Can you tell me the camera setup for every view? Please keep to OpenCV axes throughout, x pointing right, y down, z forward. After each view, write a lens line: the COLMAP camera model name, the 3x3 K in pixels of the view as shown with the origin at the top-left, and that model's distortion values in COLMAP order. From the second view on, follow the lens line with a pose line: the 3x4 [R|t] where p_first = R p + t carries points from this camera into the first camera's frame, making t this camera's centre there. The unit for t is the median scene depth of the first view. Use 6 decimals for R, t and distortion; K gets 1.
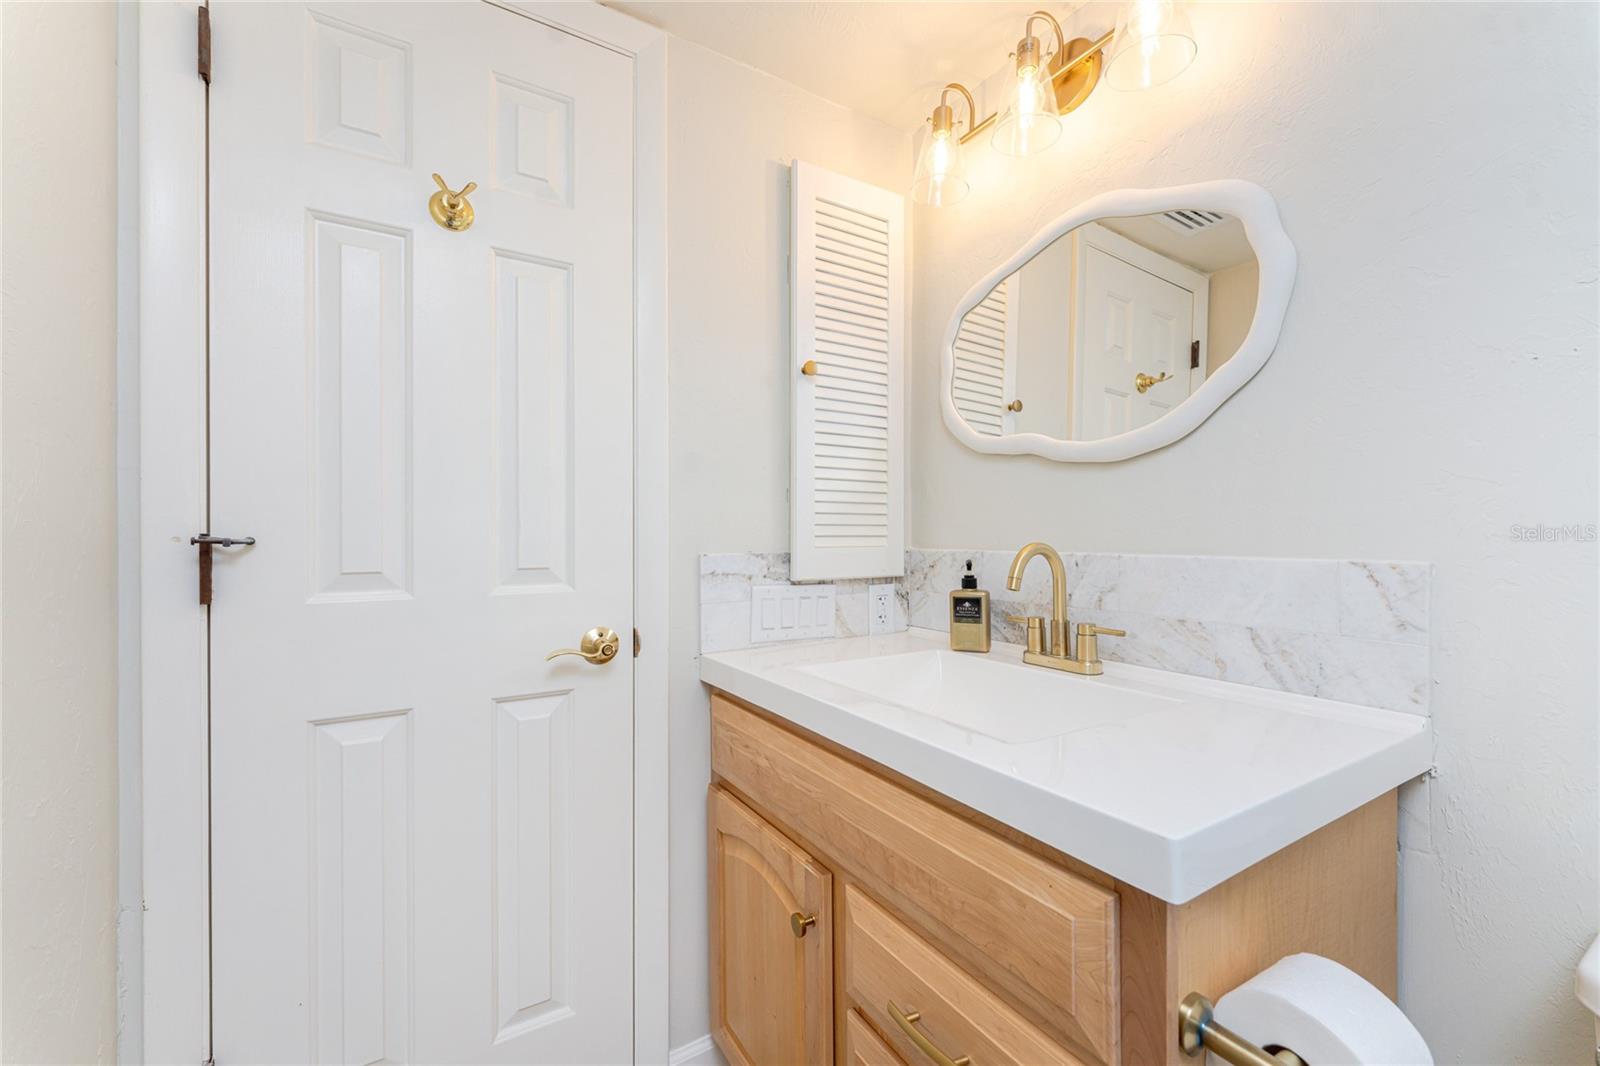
lens RADIAL K [[636.4, 0, 805.6], [0, 636.4, 543.2], [0, 0, 1]] dist [-0.001386, -0.000304]
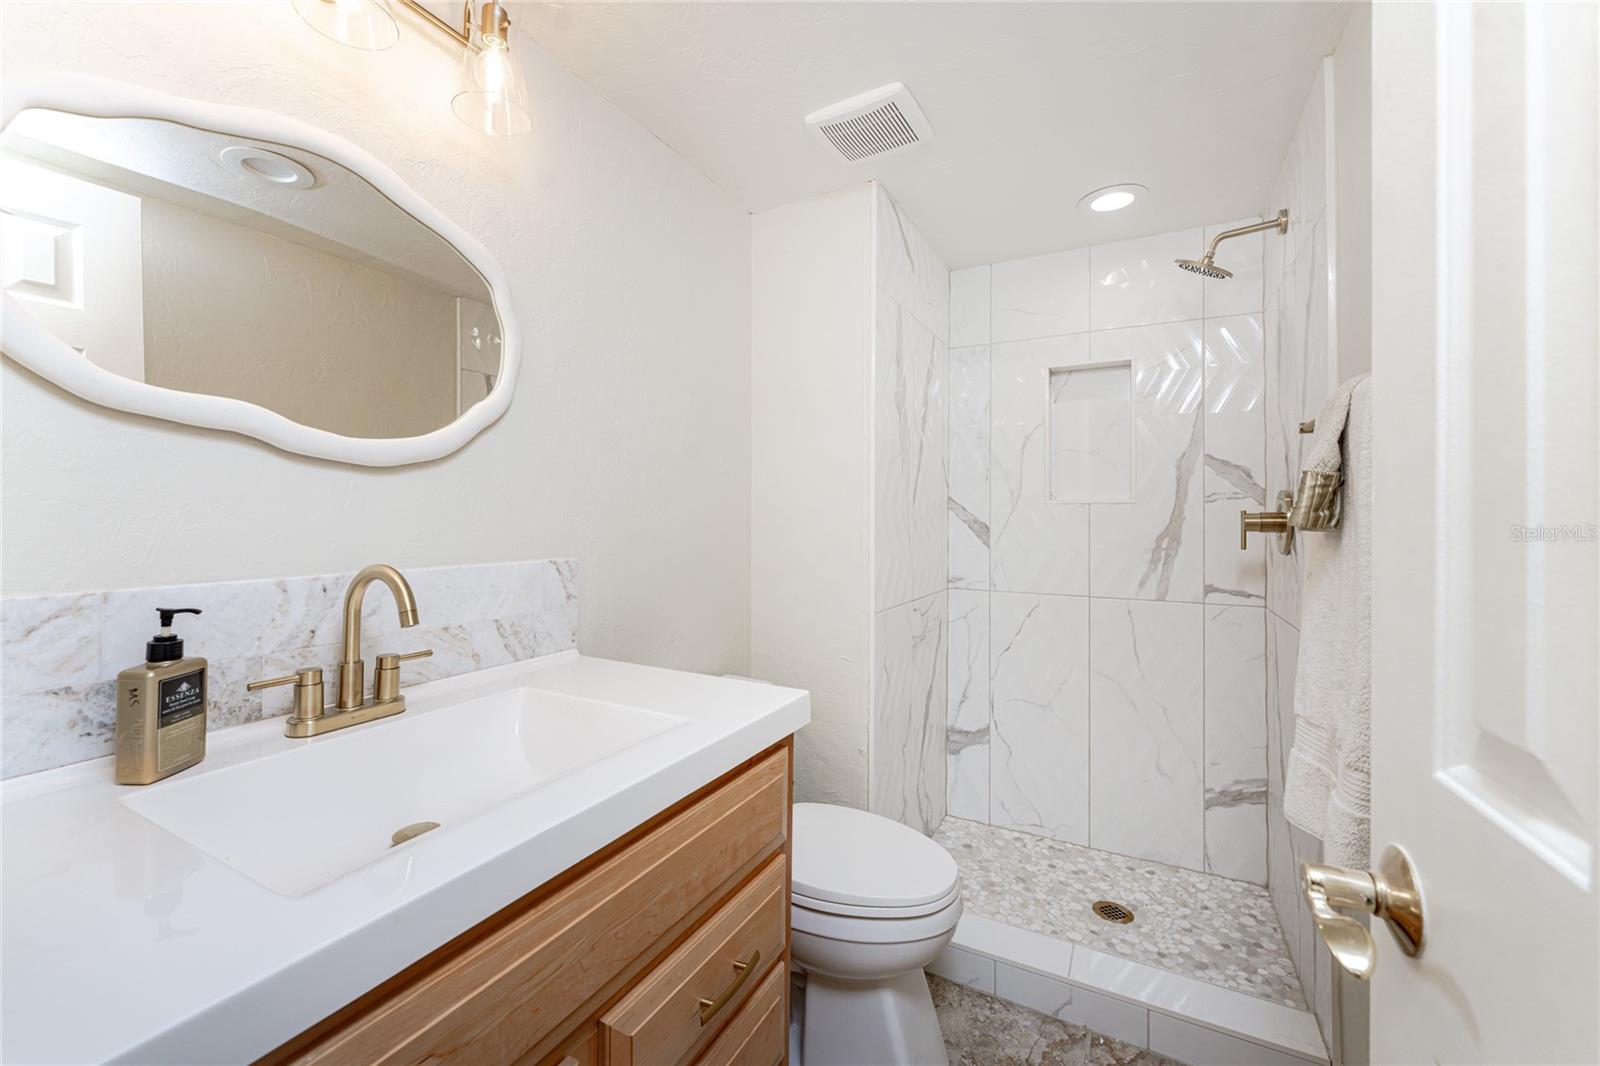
lens RADIAL K [[636.4, 0, 799.6], [0, 636.4, 523.6], [0, 0, 1]] dist [-0.001386, -0.000304]
pose [[-0.489357, -0.010495, 0.872021, -0.624673], [0.005375, 0.999872, 0.015049, -0.065567], [-0.872067, 0.012051, -0.489238, 1.018586]]
